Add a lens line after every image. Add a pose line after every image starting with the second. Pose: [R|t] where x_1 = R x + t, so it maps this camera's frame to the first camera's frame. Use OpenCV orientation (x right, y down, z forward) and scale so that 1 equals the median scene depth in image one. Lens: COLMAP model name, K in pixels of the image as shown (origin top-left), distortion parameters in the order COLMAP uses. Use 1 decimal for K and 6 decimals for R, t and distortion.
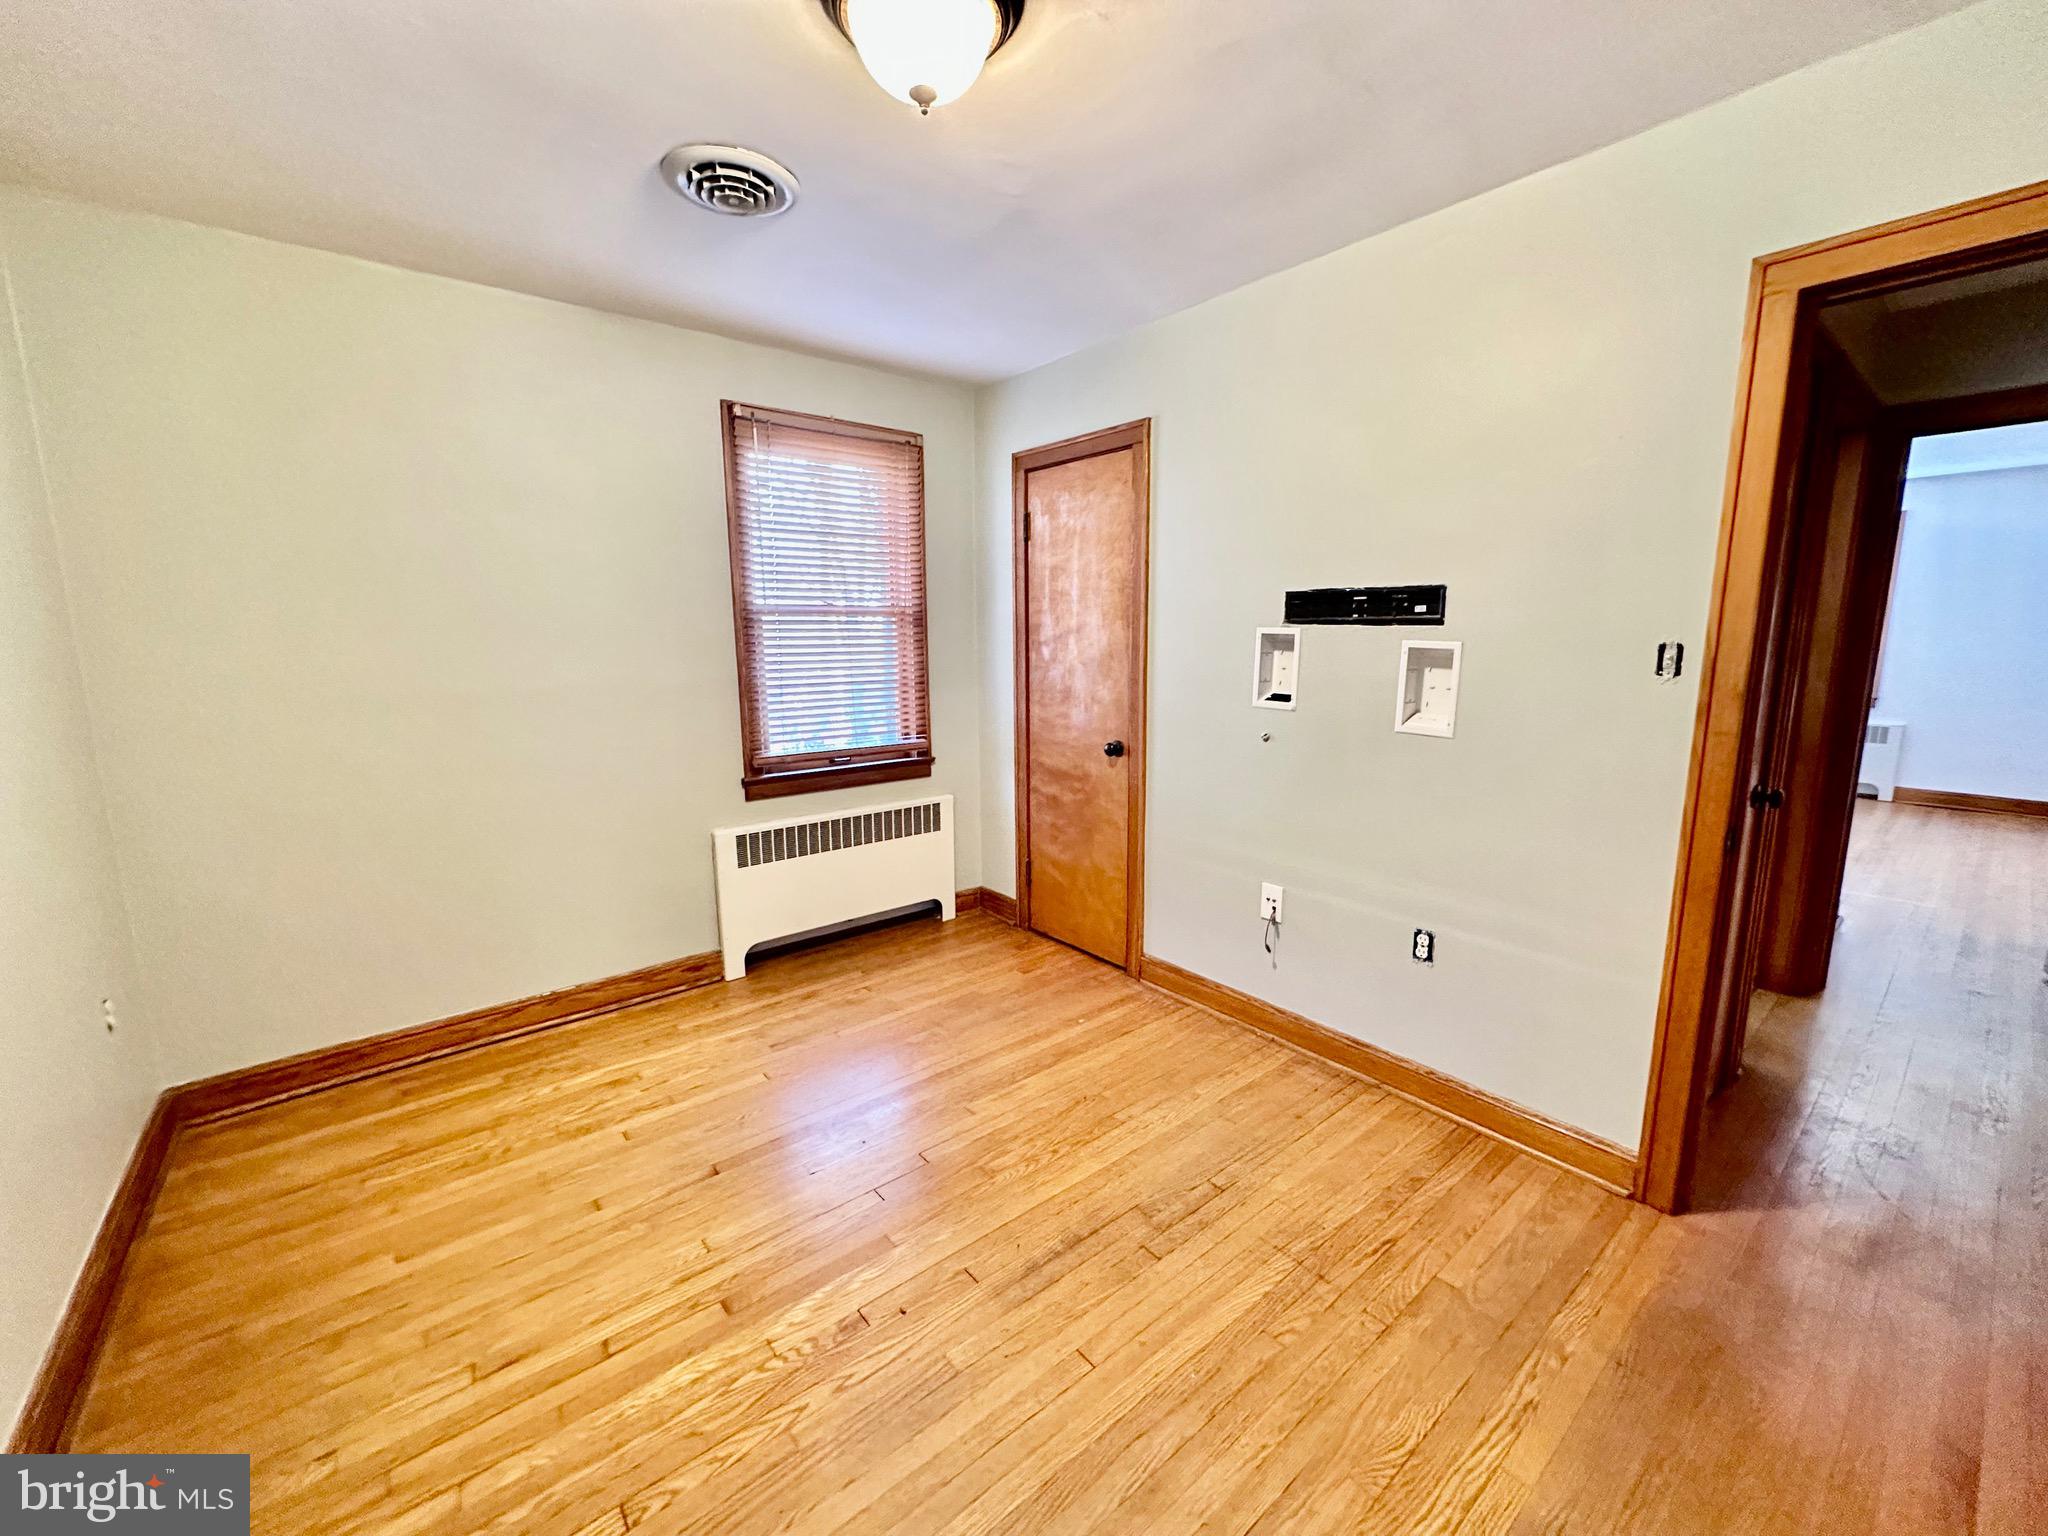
lens RADIAL K [[833.5, 0, 1039.0], [0, 833.5, 751.8], [0, 0, 1]] dist [0.001031, -0.000040]
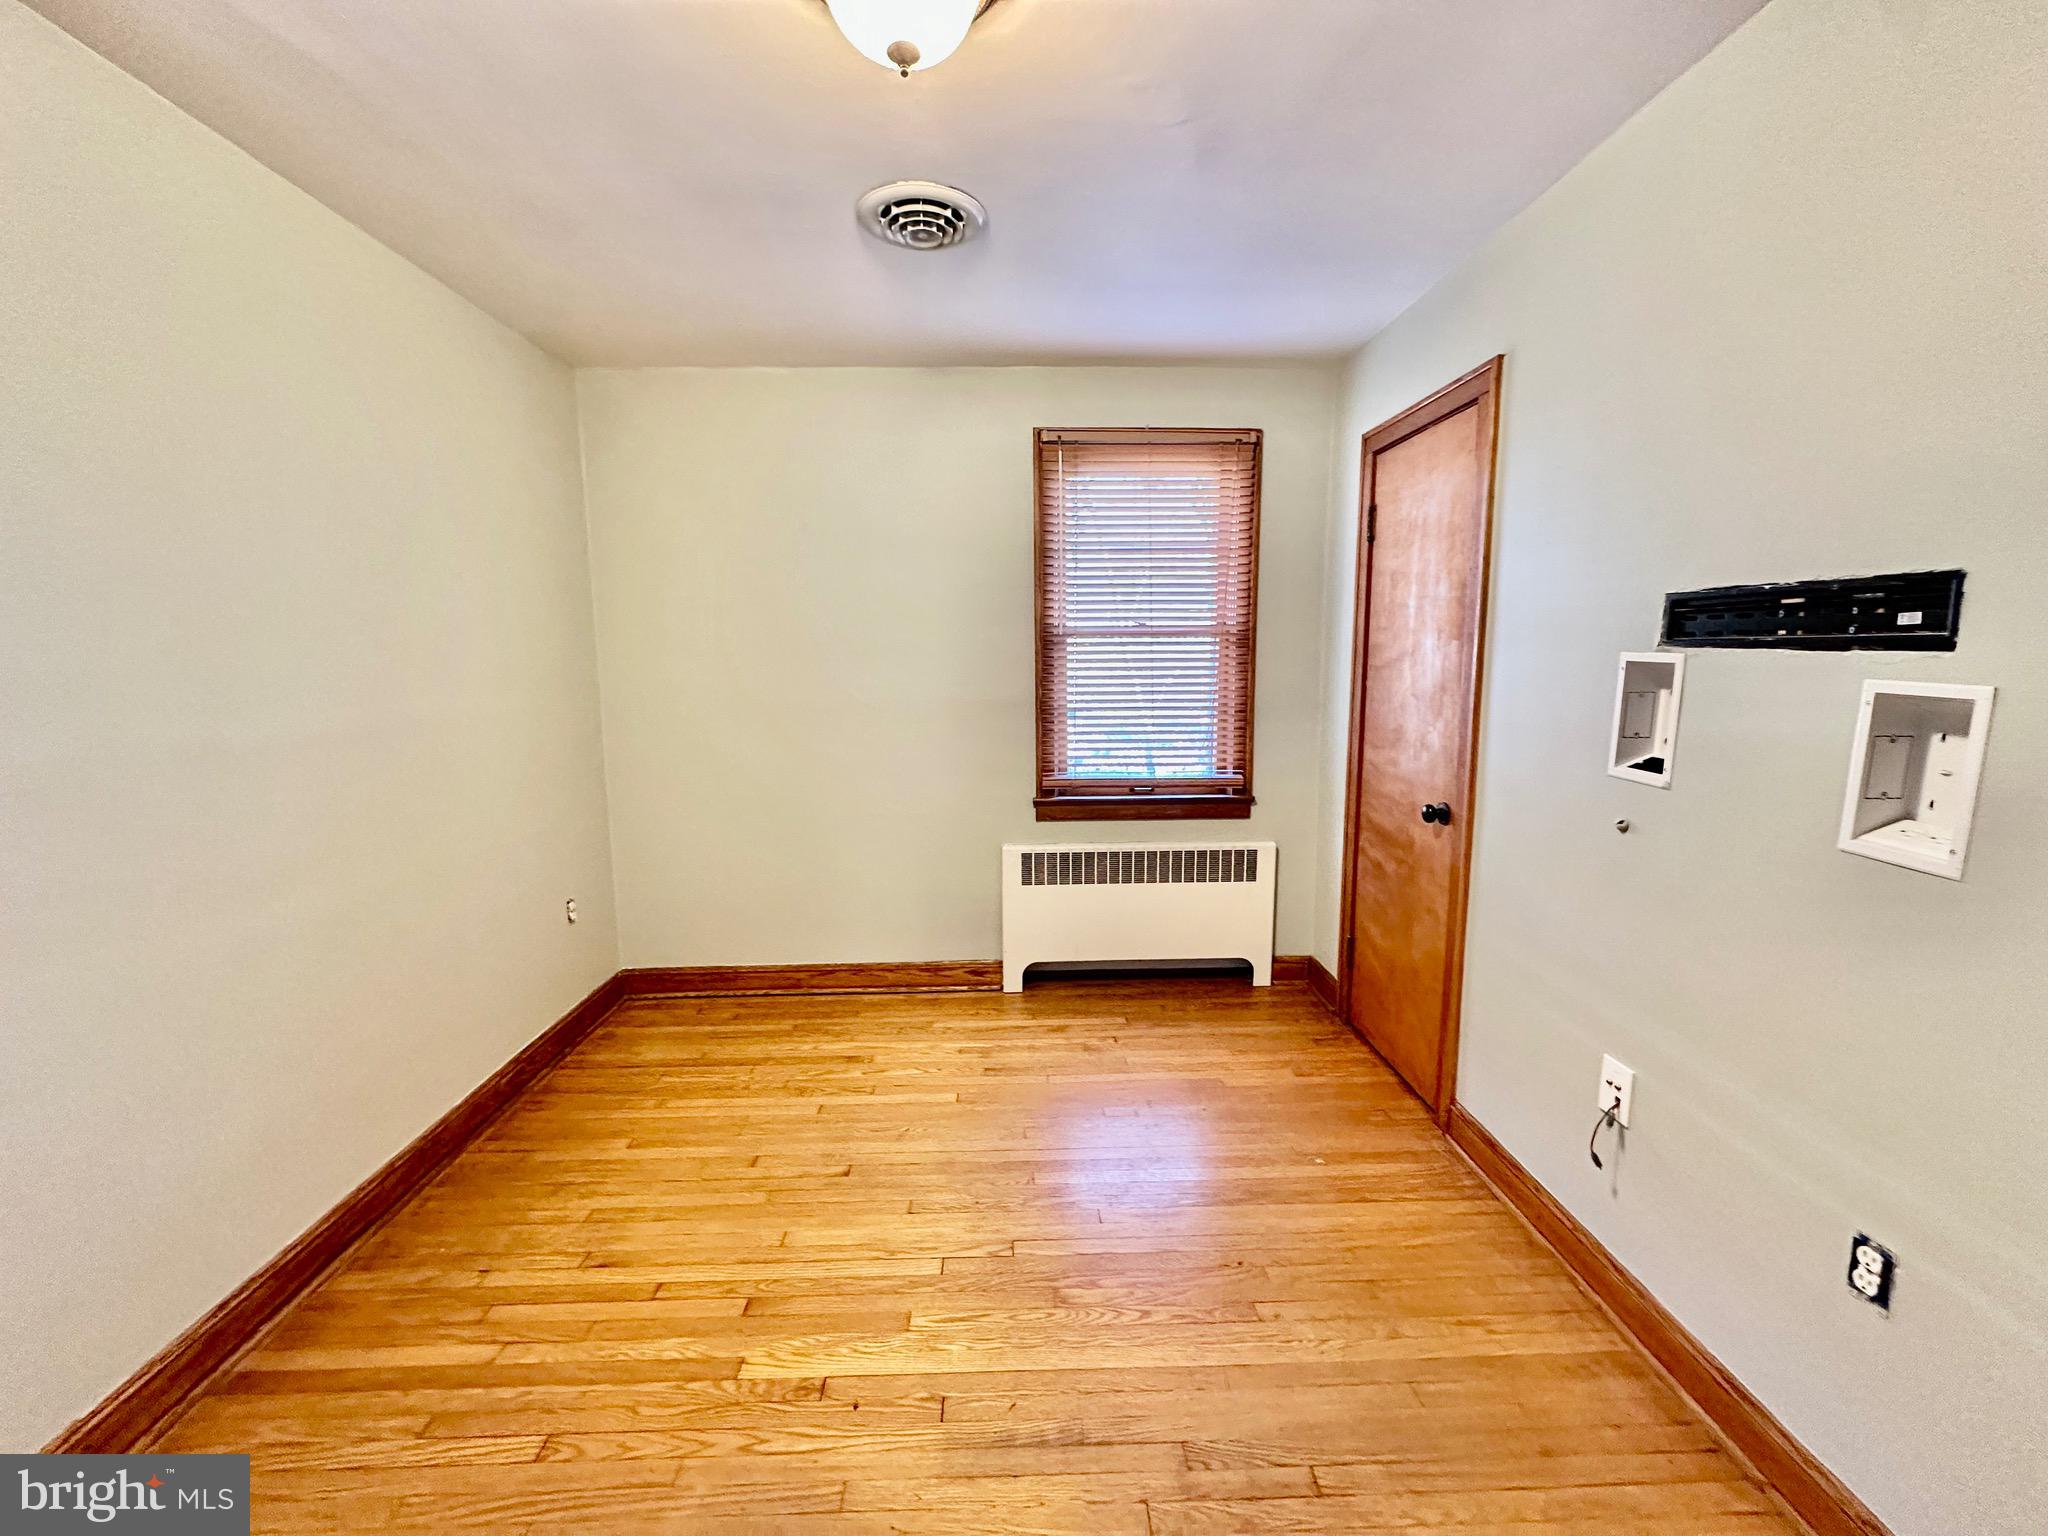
lens RADIAL K [[831.0, 0, 1019.8], [0, 831.0, 754.0], [0, 0, 1]] dist [-0.000765, -0.000229]
pose [[0.782916, 0.077088, -0.617333, 0.278045], [-0.086105, 0.996170, 0.015194, -0.039247], [0.616140, 0.041260, 0.786555, 0.211219]]
